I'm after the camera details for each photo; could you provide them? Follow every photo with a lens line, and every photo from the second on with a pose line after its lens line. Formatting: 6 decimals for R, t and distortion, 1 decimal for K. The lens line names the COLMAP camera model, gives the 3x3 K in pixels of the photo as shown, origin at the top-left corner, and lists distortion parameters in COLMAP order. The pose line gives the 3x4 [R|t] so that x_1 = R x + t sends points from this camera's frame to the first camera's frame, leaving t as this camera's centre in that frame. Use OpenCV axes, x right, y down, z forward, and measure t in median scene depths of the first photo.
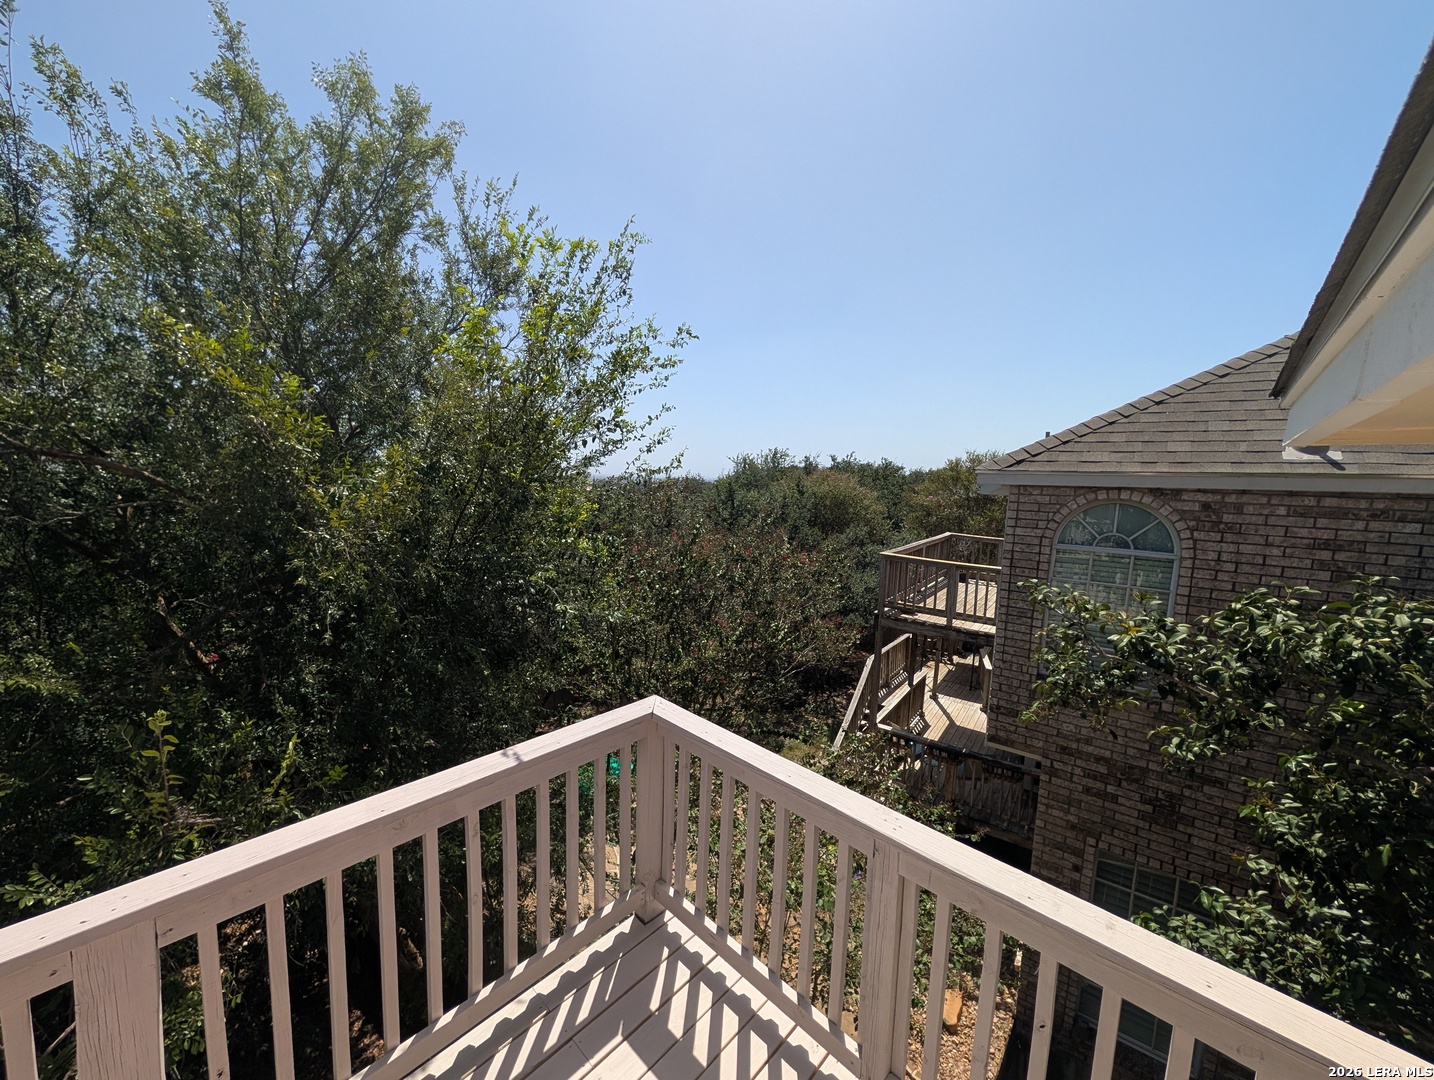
lens RADIAL K [[550.6, 0, 717.0], [0, 550.6, 540.0], [0, 0, 1]] dist [0.000063, 0.000484]
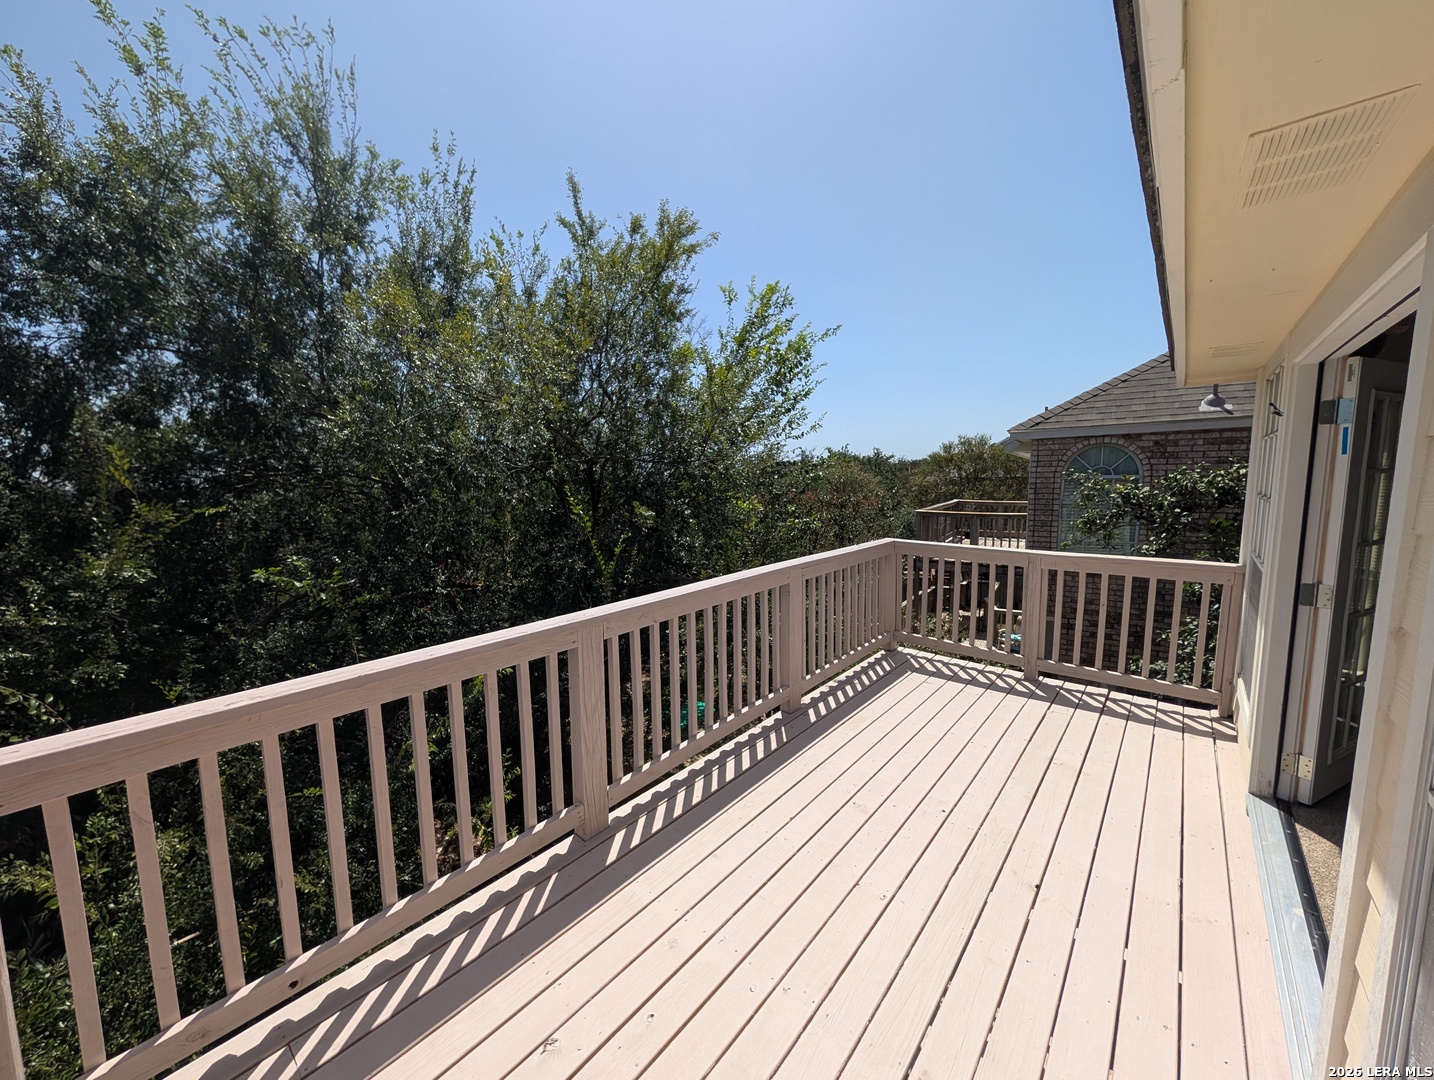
lens RADIAL K [[550.6, 0, 717.0], [0, 550.6, 540.0], [0, 0, 1]] dist [0.000063, 0.000484]
pose [[0.997792, -0.052846, 0.040226, -0.475109], [0.053080, 0.998579, -0.004790, 0.160428], [-0.039915, 0.006914, 0.999179, -0.556010]]
